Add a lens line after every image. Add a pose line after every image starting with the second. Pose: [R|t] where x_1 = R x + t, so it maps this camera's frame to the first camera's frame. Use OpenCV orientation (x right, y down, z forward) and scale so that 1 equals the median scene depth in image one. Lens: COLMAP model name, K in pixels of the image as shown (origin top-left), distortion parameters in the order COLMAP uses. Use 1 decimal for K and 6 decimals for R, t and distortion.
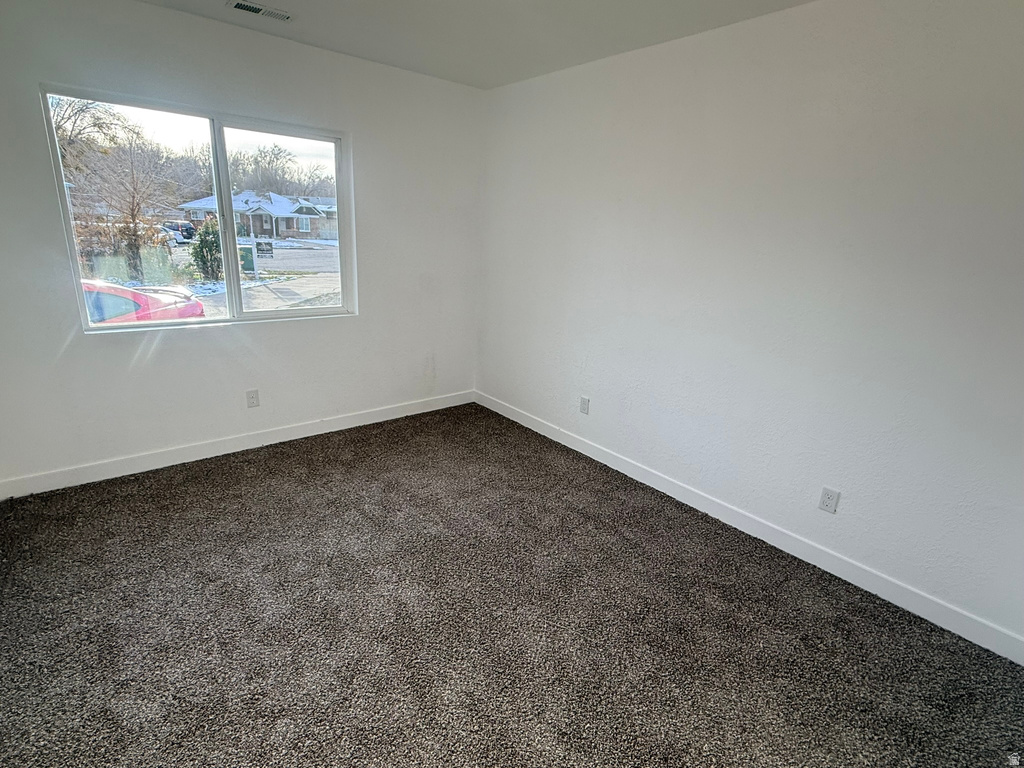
lens RADIAL K [[510.0, 0, 508.0], [0, 510.0, 382.3], [0, 0, 1]] dist [0.006730, 0.001361]
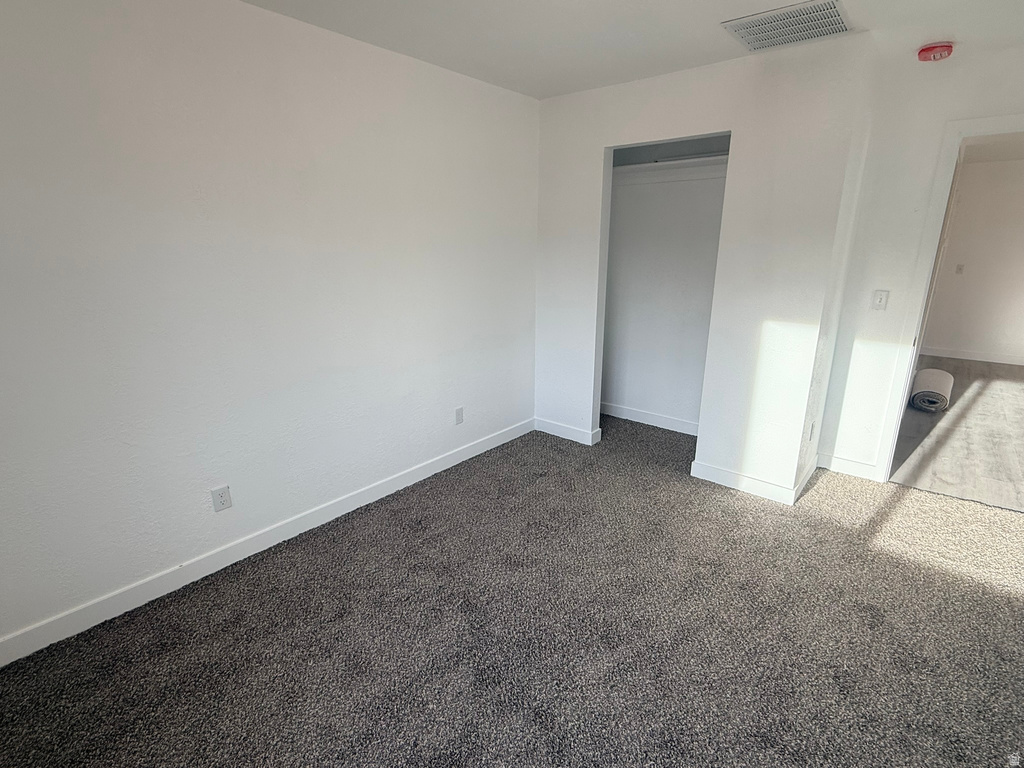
lens RADIAL K [[510.0, 0, 507.9], [0, 510.0, 383.9], [0, 0, 1]] dist [0.006730, 0.001361]
pose [[-0.172297, -0.318729, 0.932055, -0.675719], [0.274293, 0.893257, 0.356167, -0.309031], [-0.946085, 0.317023, -0.066481, 0.848858]]
